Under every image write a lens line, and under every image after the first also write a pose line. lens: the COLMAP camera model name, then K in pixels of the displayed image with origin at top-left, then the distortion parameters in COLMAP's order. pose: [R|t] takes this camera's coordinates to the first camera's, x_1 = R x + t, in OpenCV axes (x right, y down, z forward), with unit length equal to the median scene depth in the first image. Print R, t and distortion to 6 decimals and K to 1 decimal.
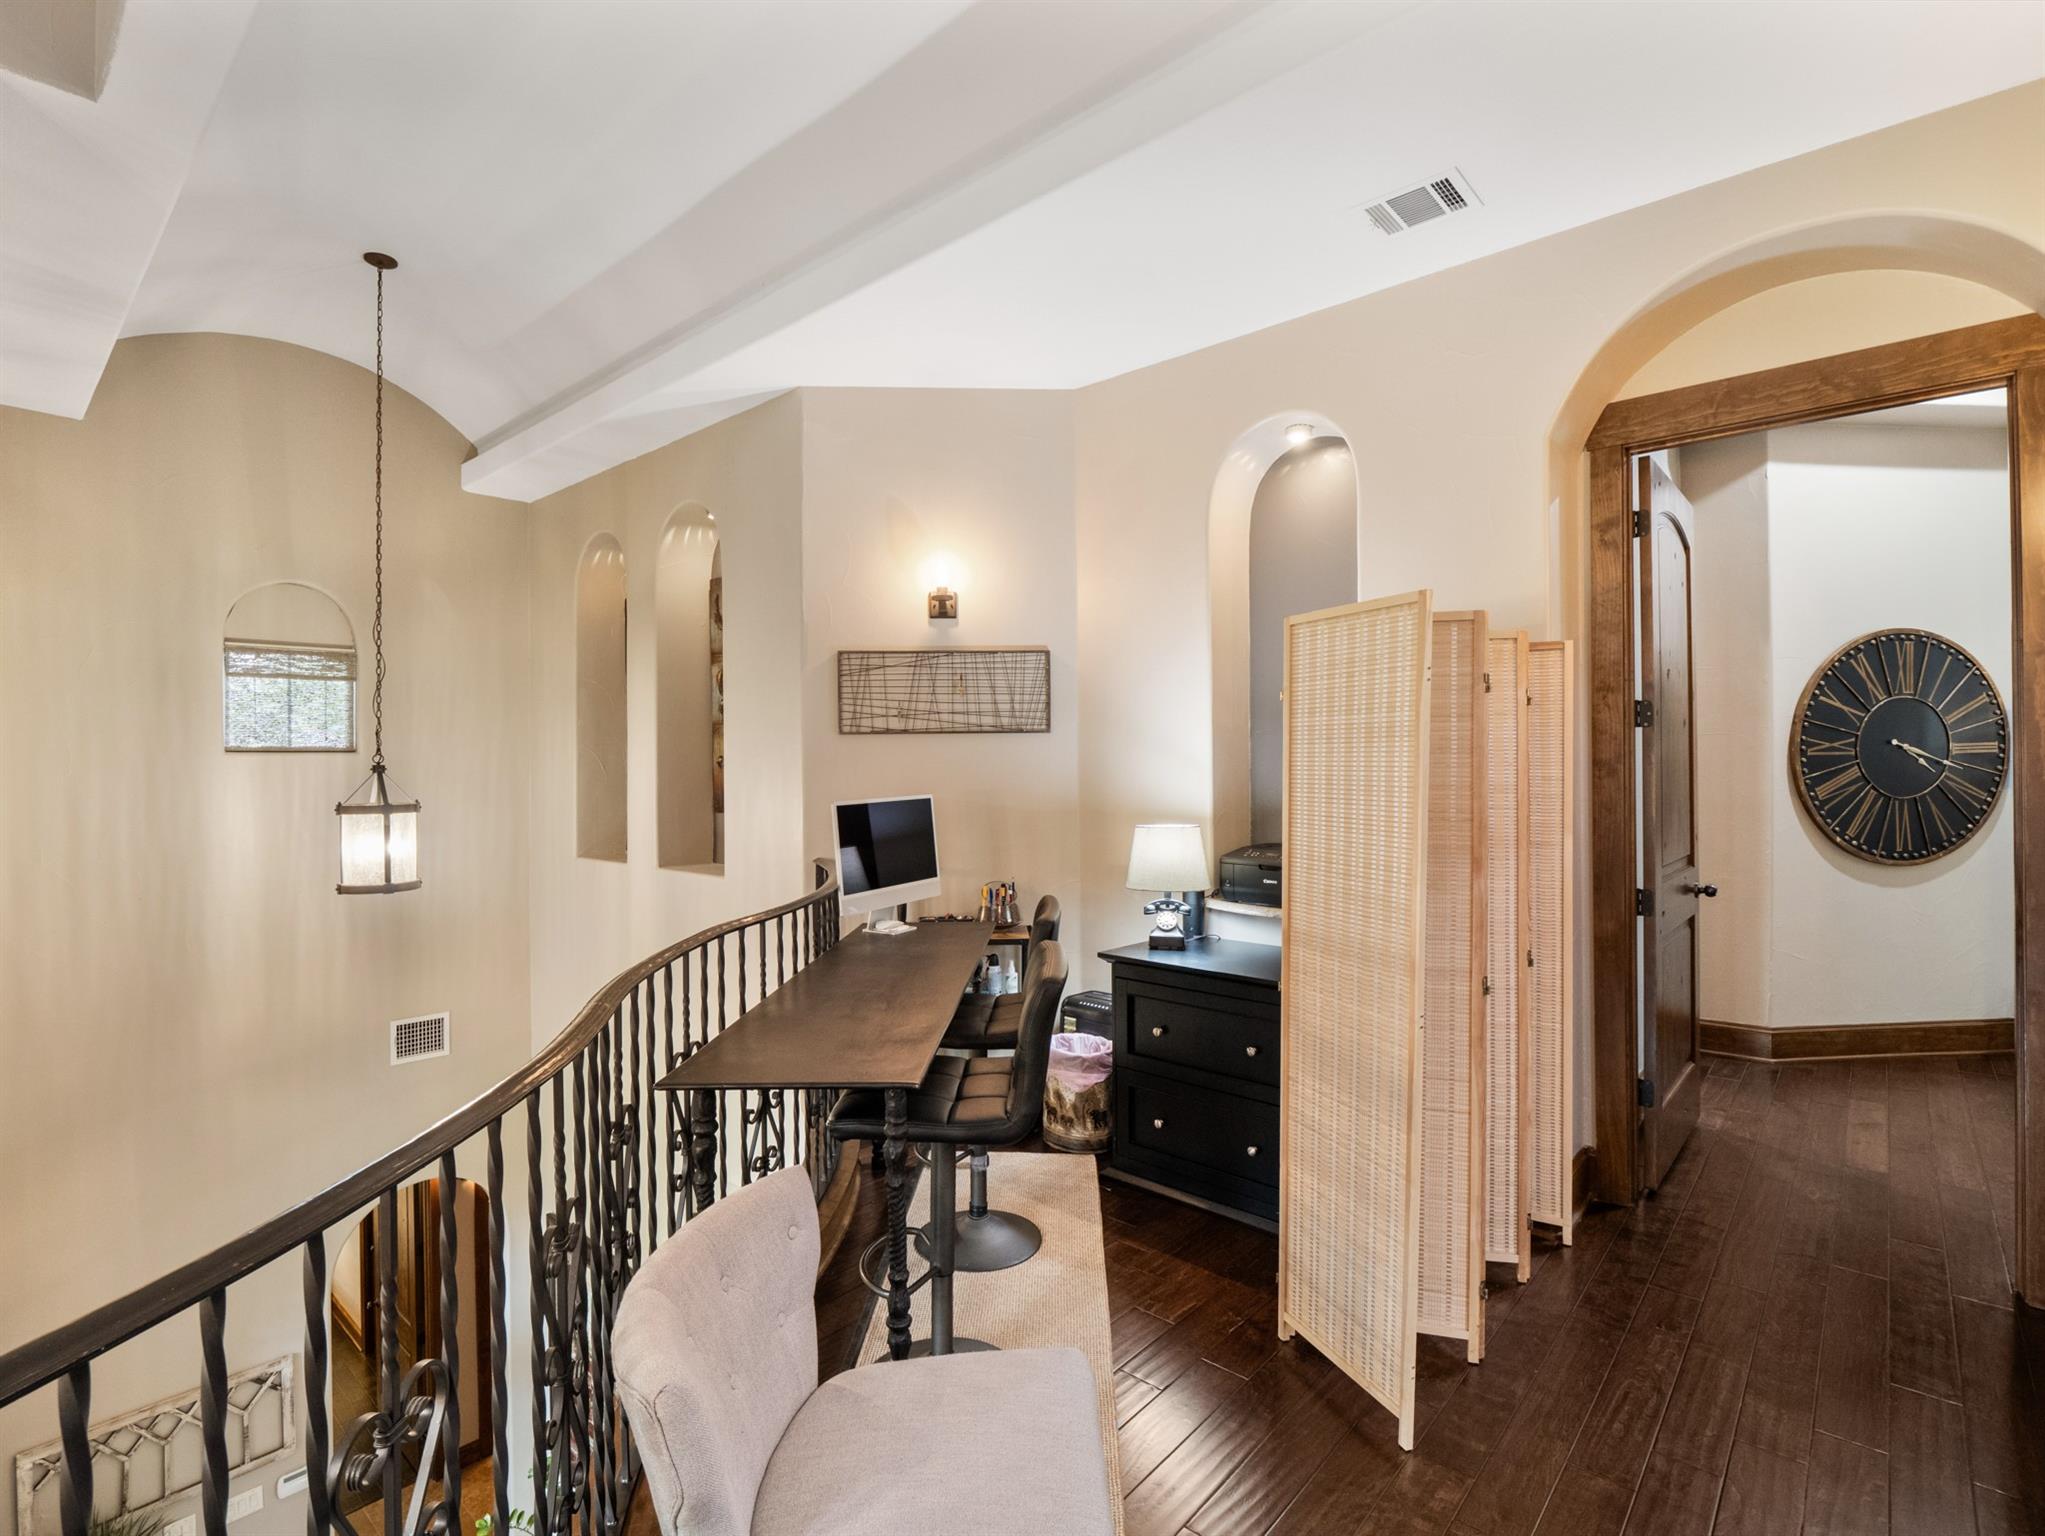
lens RADIAL K [[988.5, 0, 1017.4], [0, 988.5, 755.2], [0, 0, 1]] dist [-0.004011, 0.000224]
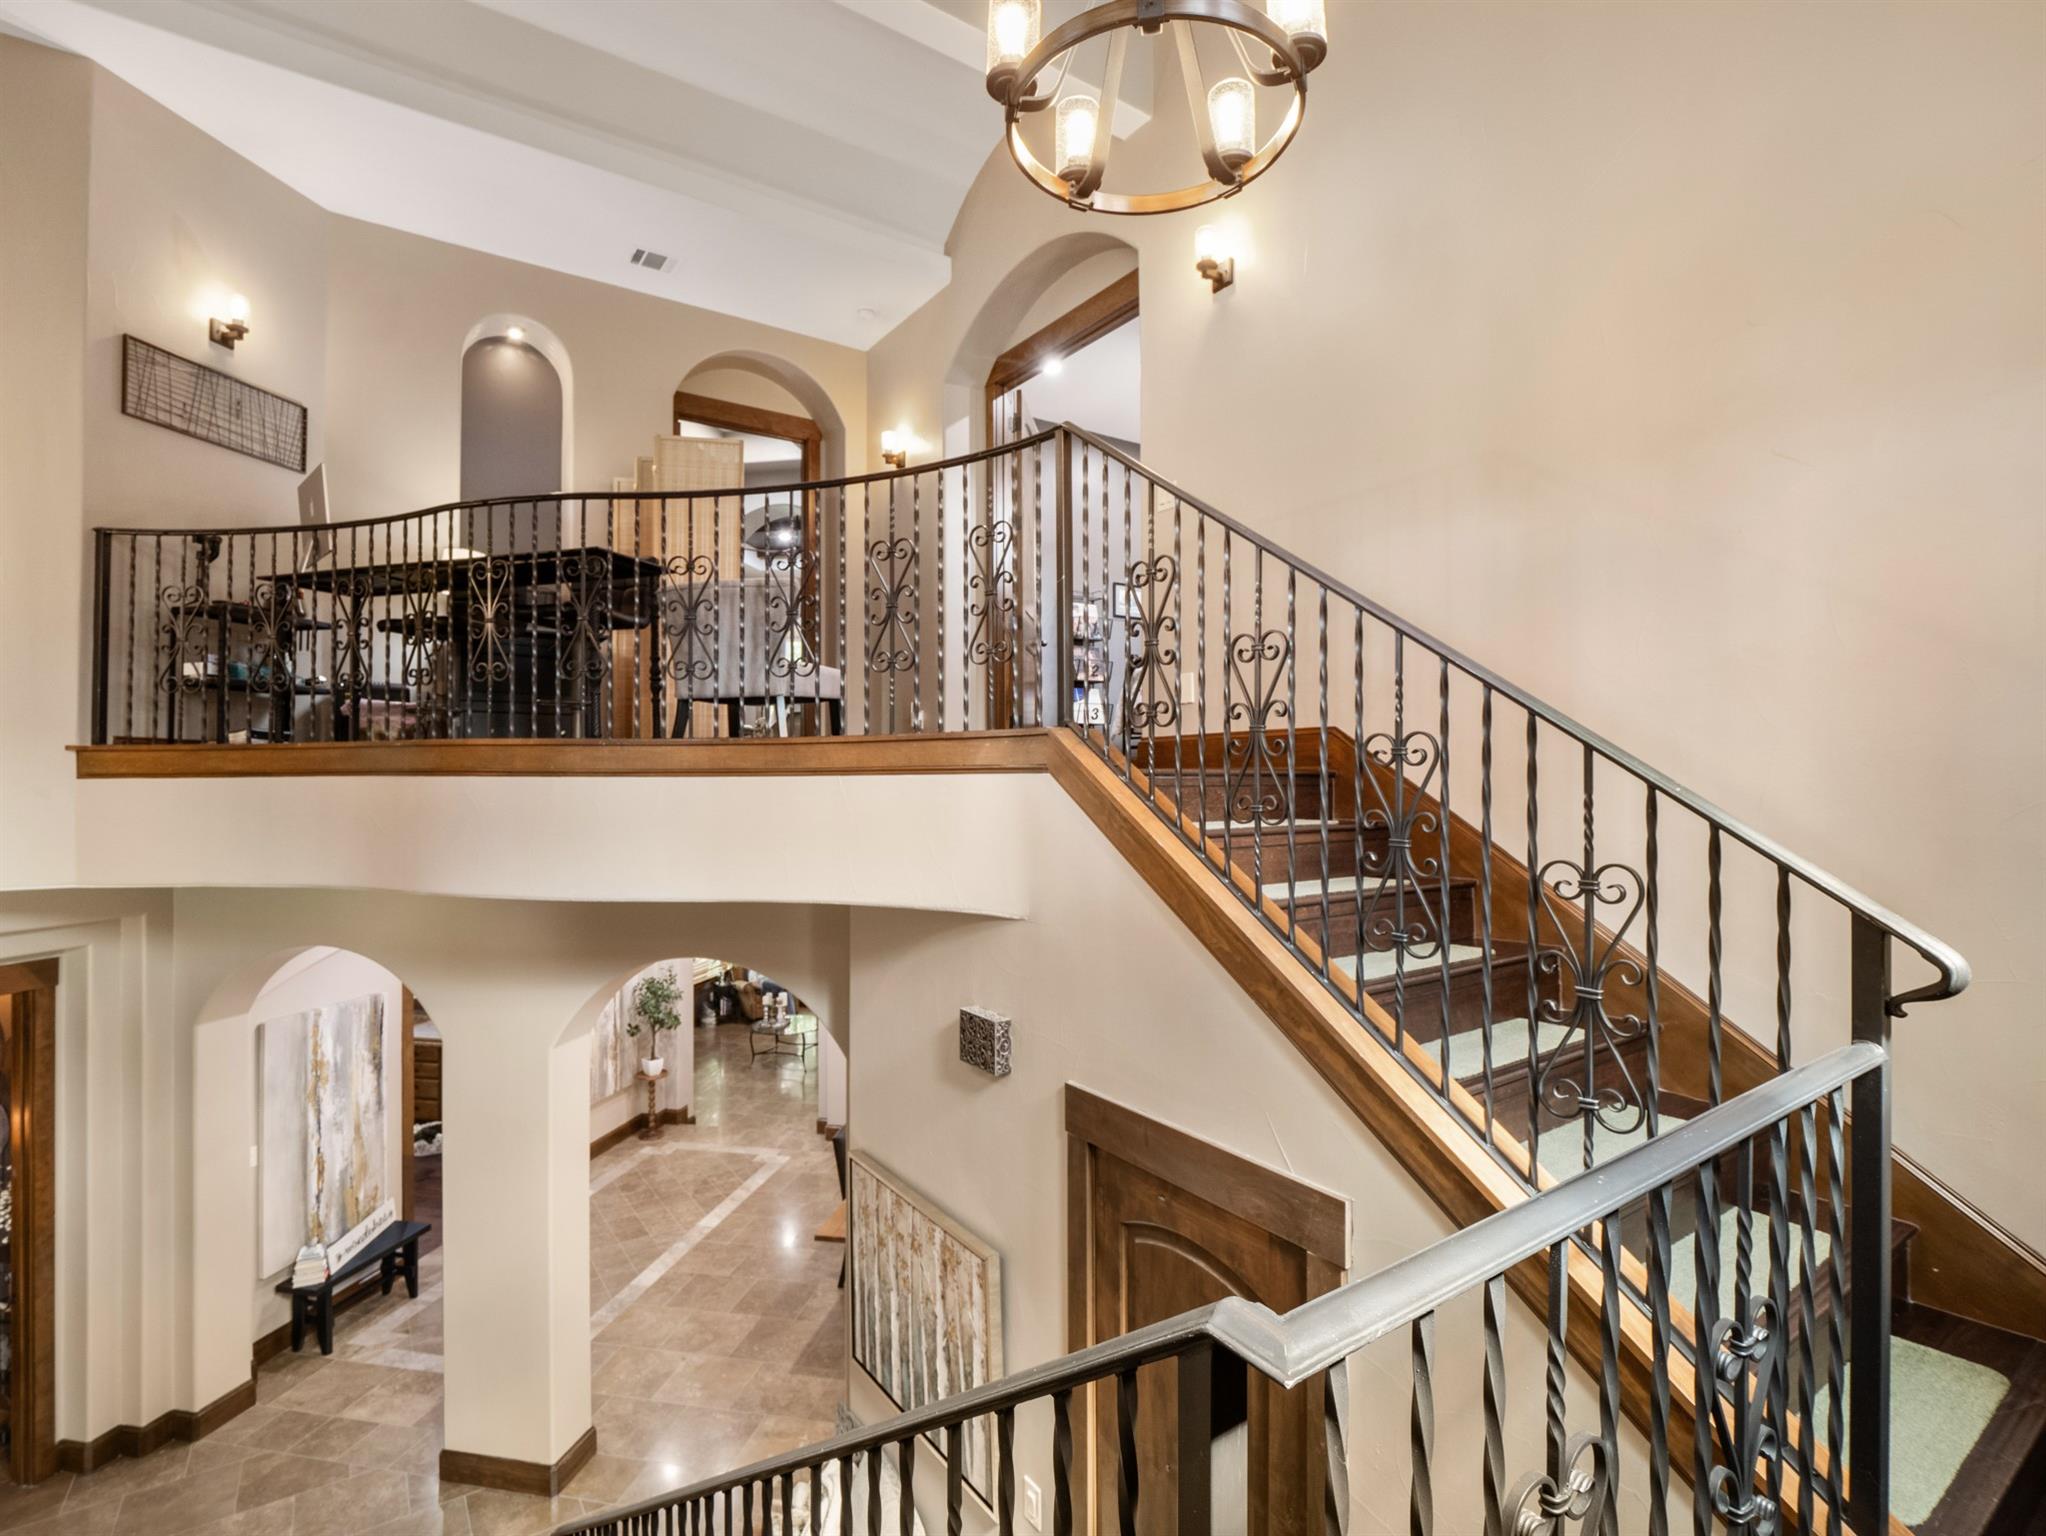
lens RADIAL K [[989.0, 0, 1015.1], [0, 989.0, 770.9], [0, 0, 1]] dist [-0.004011, 0.000224]
pose [[0.237192, 0.011167, 0.971399, -0.962525], [0.004059, 0.999914, -0.012486, 0.373032], [-0.971454, 0.006905, 0.237126, -0.160954]]
